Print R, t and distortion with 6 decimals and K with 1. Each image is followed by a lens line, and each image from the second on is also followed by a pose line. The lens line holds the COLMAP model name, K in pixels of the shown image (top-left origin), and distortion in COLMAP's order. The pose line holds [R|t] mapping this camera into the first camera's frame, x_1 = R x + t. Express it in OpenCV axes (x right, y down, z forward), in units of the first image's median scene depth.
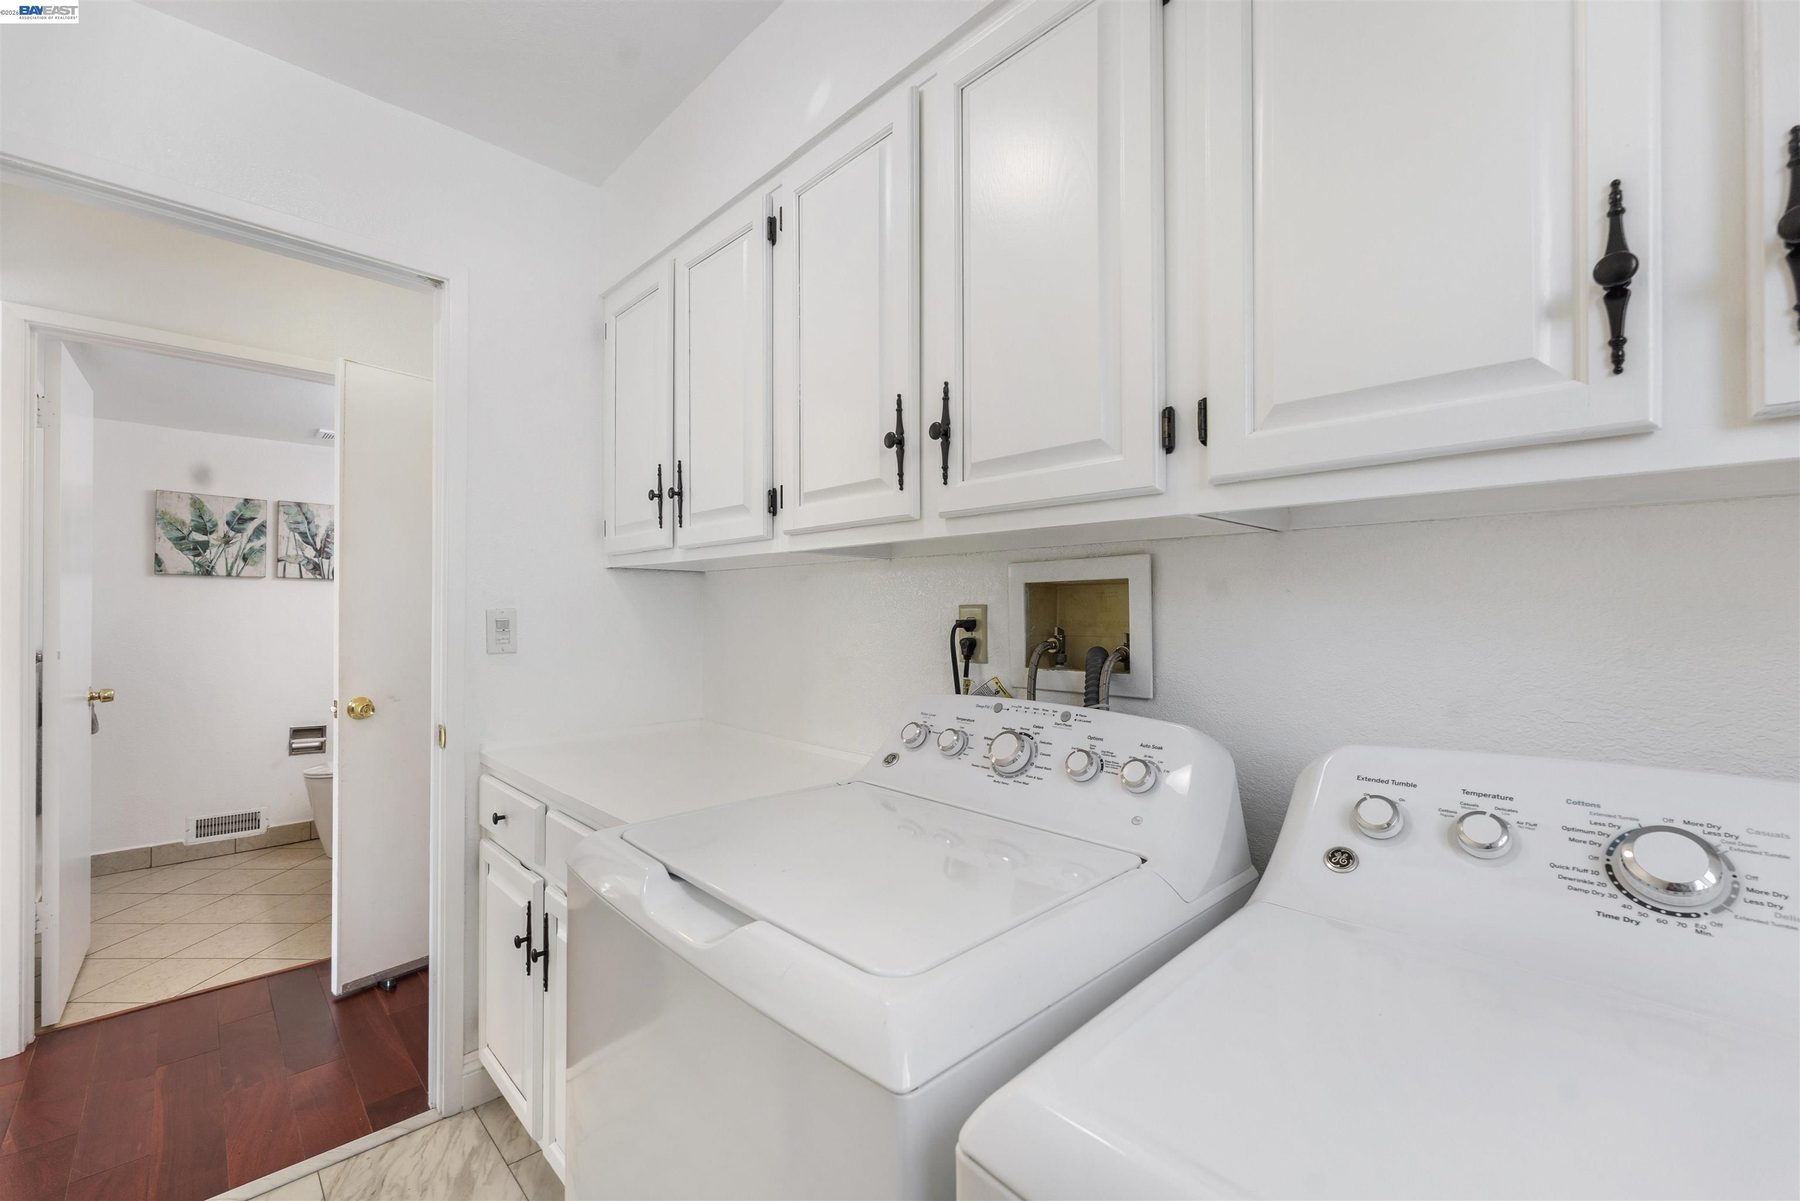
lens RADIAL K [[742.3, 0, 919.6], [0, 742.3, 608.2], [0, 0, 1]] dist [0.001779, 0.000443]
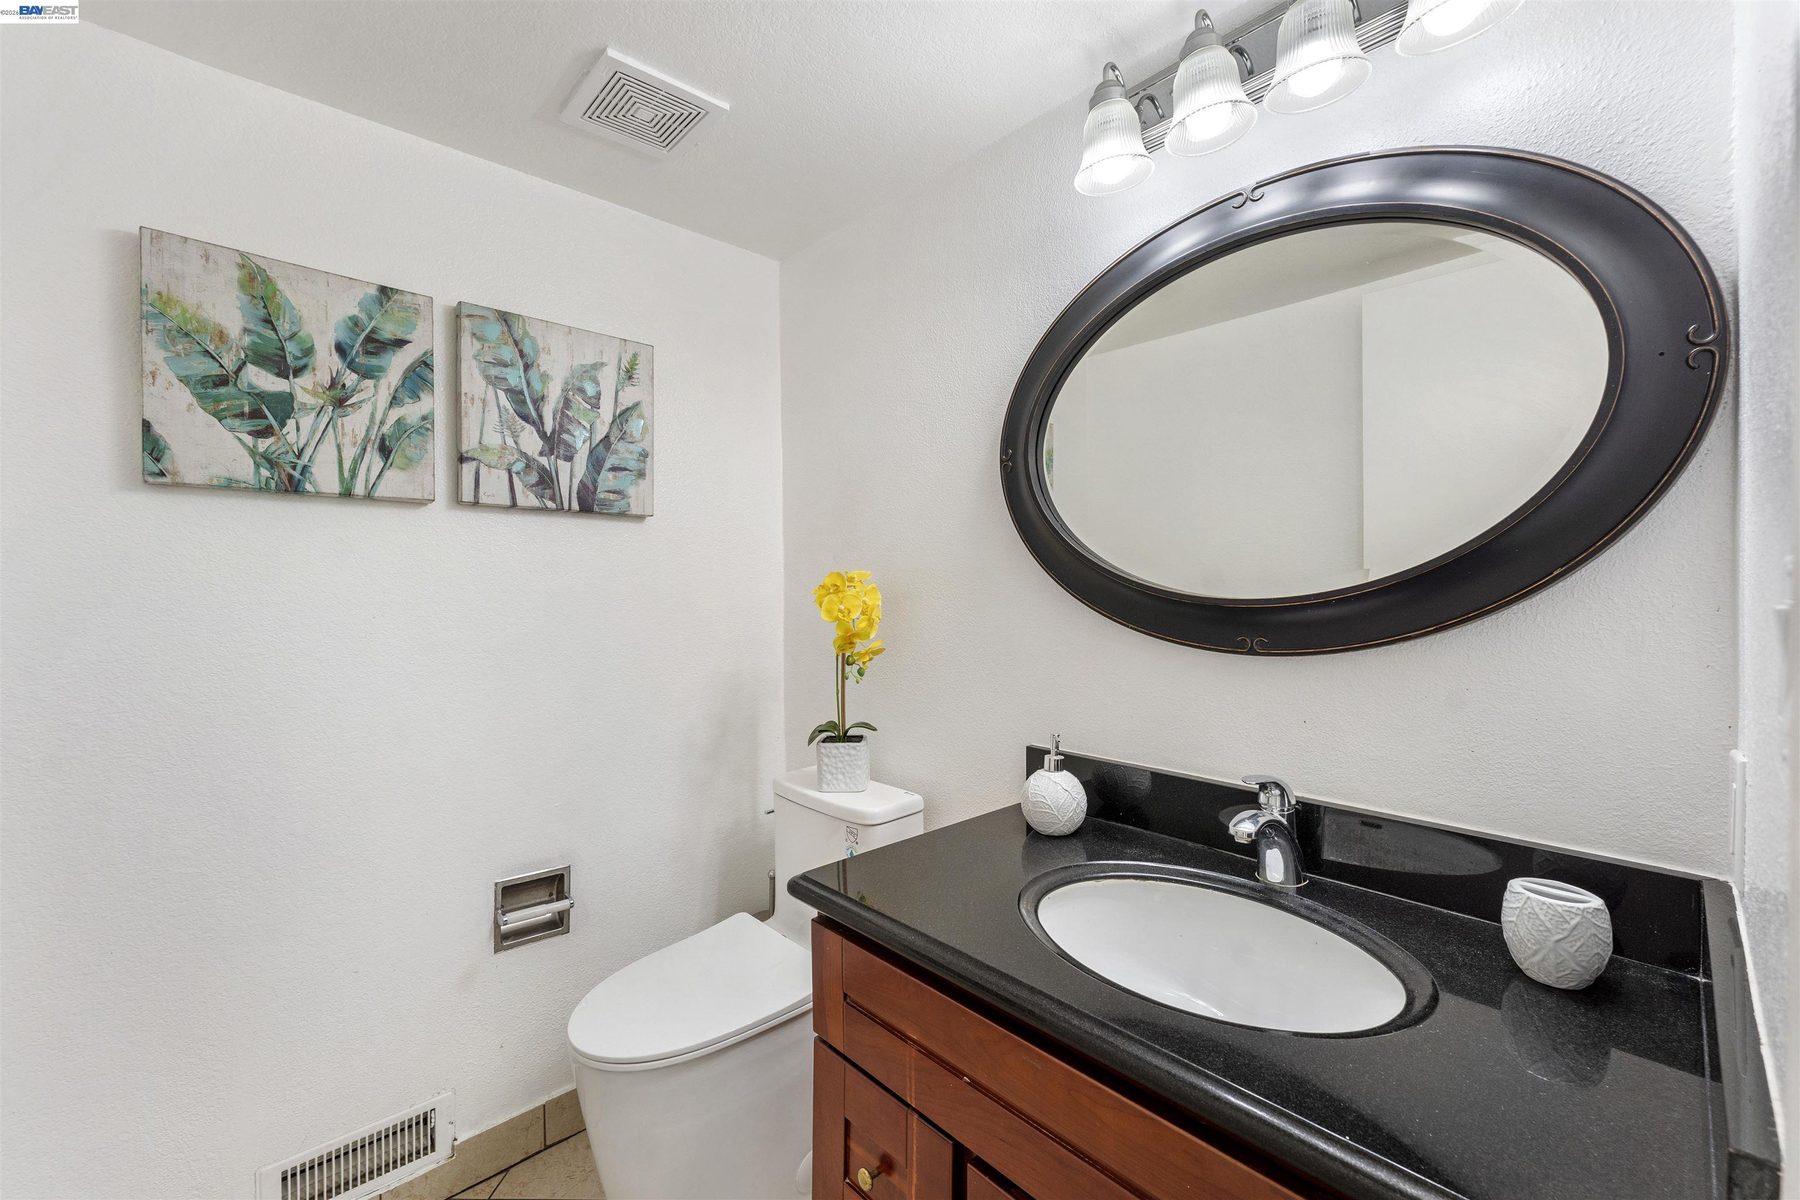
lens RADIAL K [[735.1, 0, 902.4], [0, 735.1, 595.8], [0, 0, 1]] dist [-0.001190, 0.000022]
pose [[0.999347, -0.006595, -0.035530, -0.619807], [0.007474, 0.999667, 0.024682, -0.001221], [0.035356, -0.024931, 0.999064, 0.624583]]
